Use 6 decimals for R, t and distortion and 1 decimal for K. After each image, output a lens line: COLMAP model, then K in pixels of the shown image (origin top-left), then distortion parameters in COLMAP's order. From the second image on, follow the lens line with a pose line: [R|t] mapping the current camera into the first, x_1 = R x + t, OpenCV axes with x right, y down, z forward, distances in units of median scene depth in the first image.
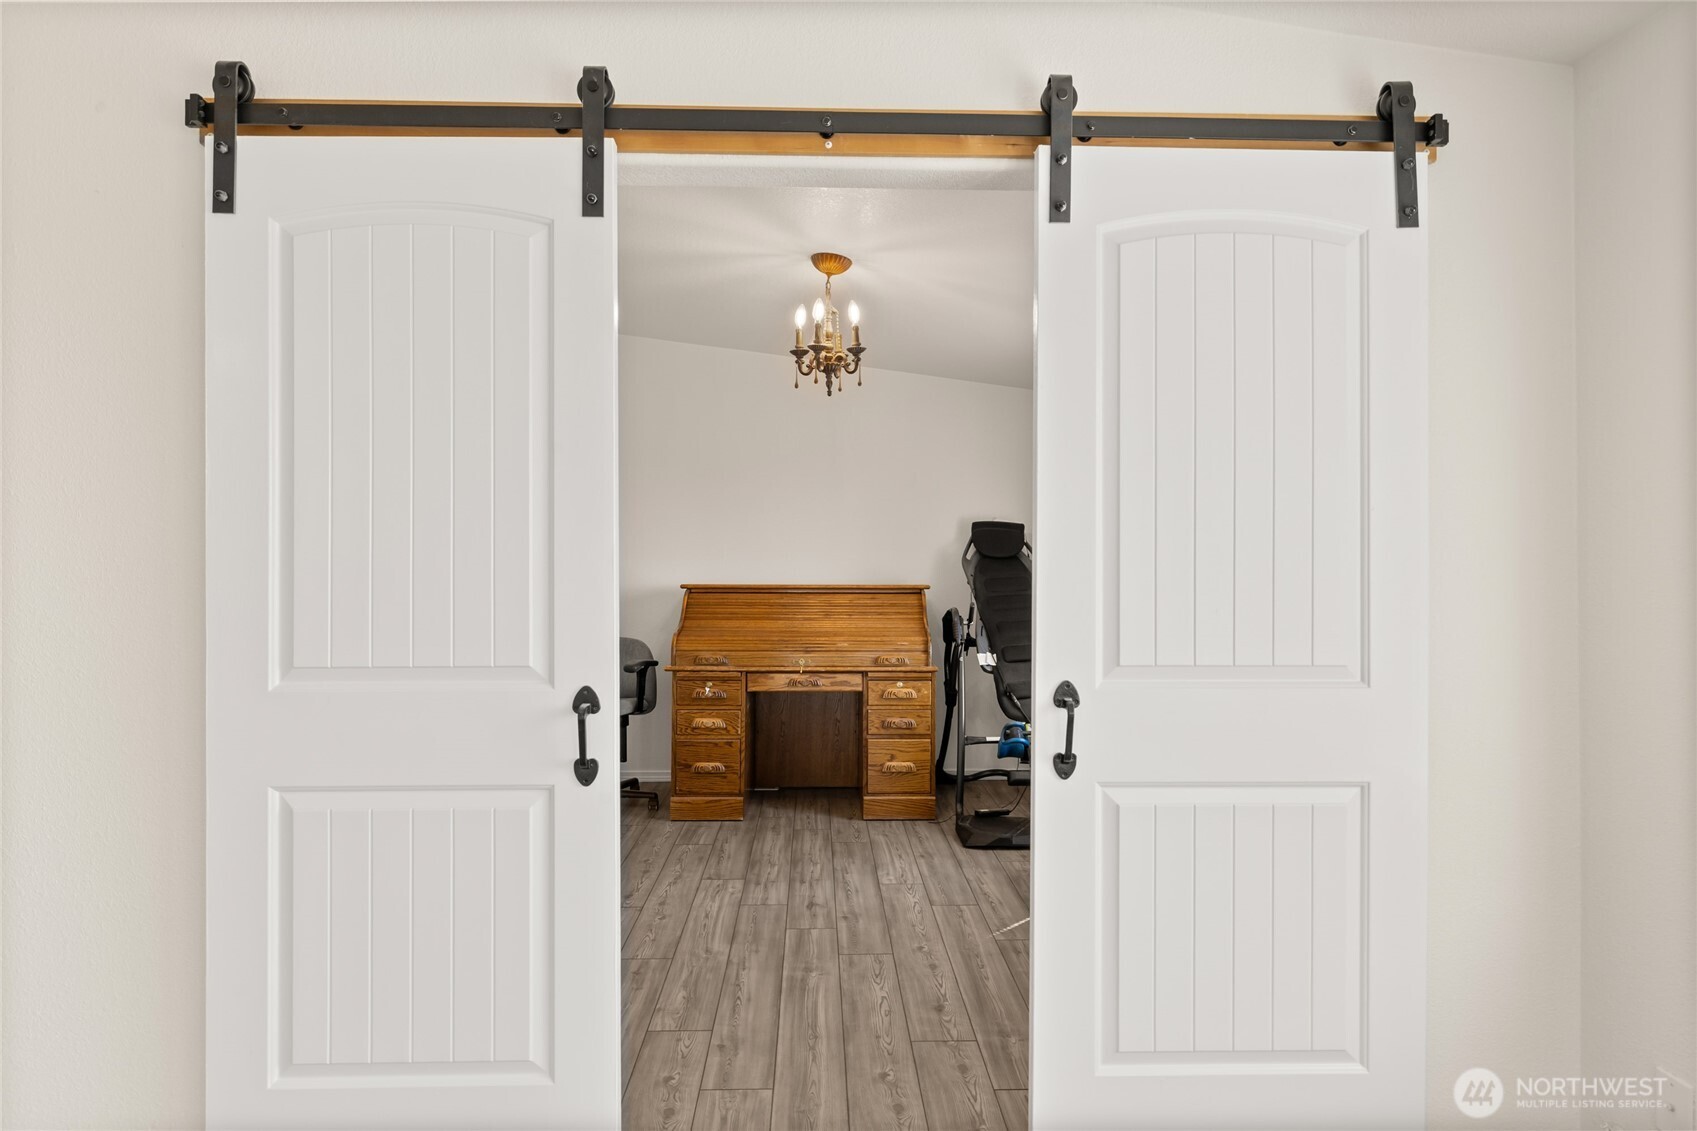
lens RADIAL K [[937.6, 0, 846.8], [0, 937.6, 573.7], [0, 0, 1]] dist [0.020144, 0.000574]
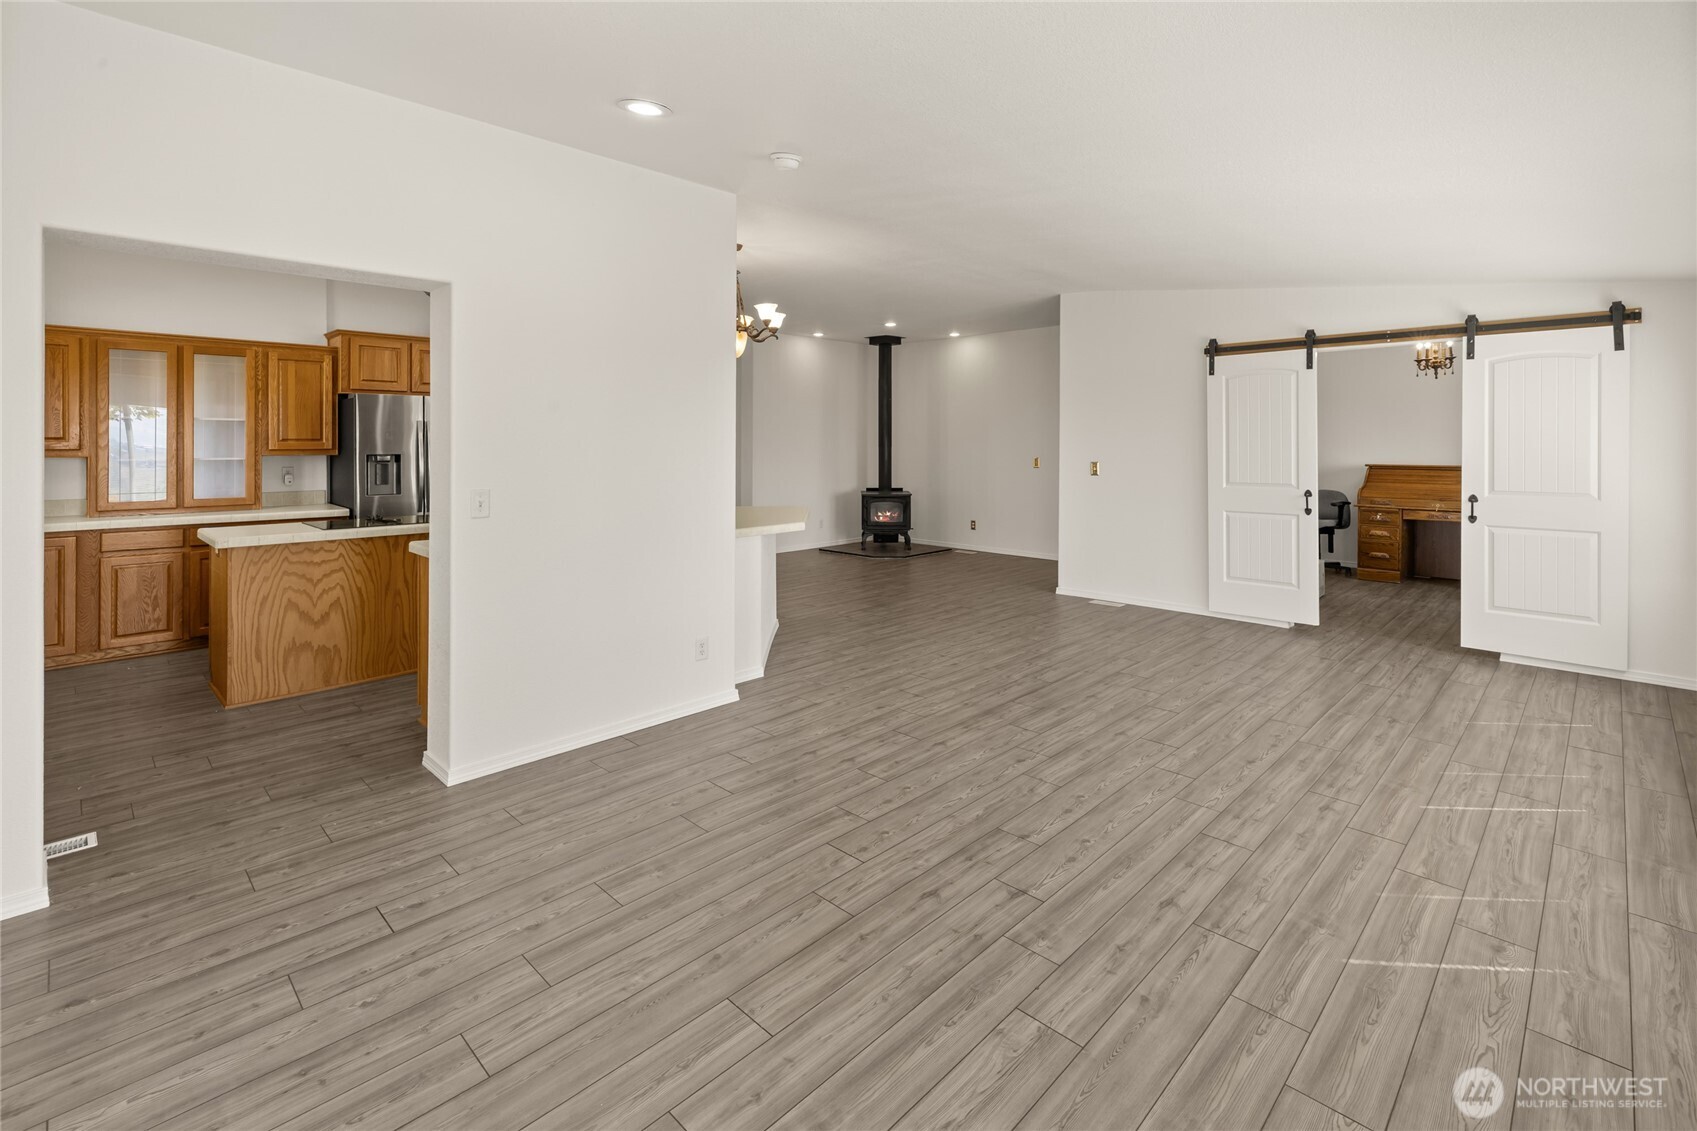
lens RADIAL K [[744.4, 0, 846.4], [0, 744.4, 445.9], [0, 0, 1]] dist [0.013387, 0.000570]
pose [[0.676067, -0.004020, -0.736829, 0.337799], [-0.003712, 0.999954, -0.008862, -0.012785], [0.736830, 0.008726, 0.676021, -1.185655]]
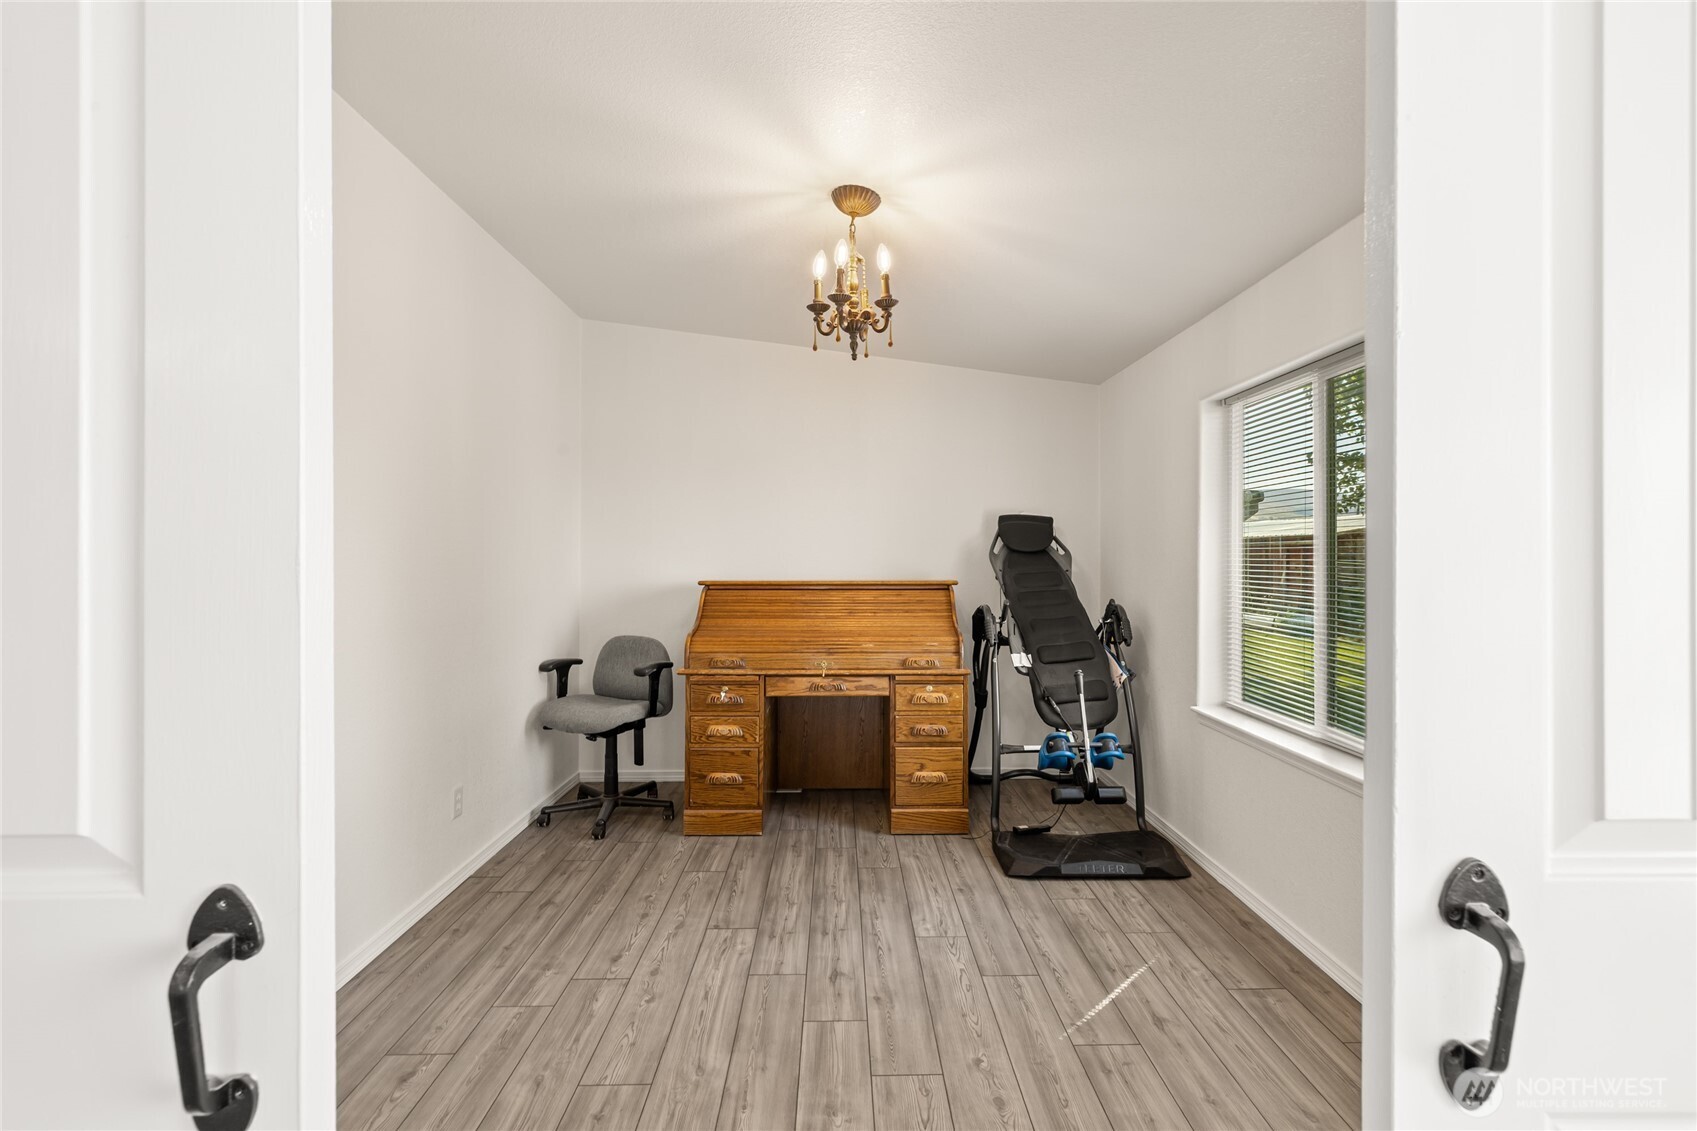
lens RADIAL K [[744.4, 0, 860.3], [0, 744.4, 564.3], [0, 0, 1]] dist [0.013387, 0.000570]
pose [[0.999985, -0.004070, -0.003729, -0.011297], [0.004064, 0.999990, -0.001674, -0.005232], [0.003736, 0.001659, 0.999992, 0.329570]]
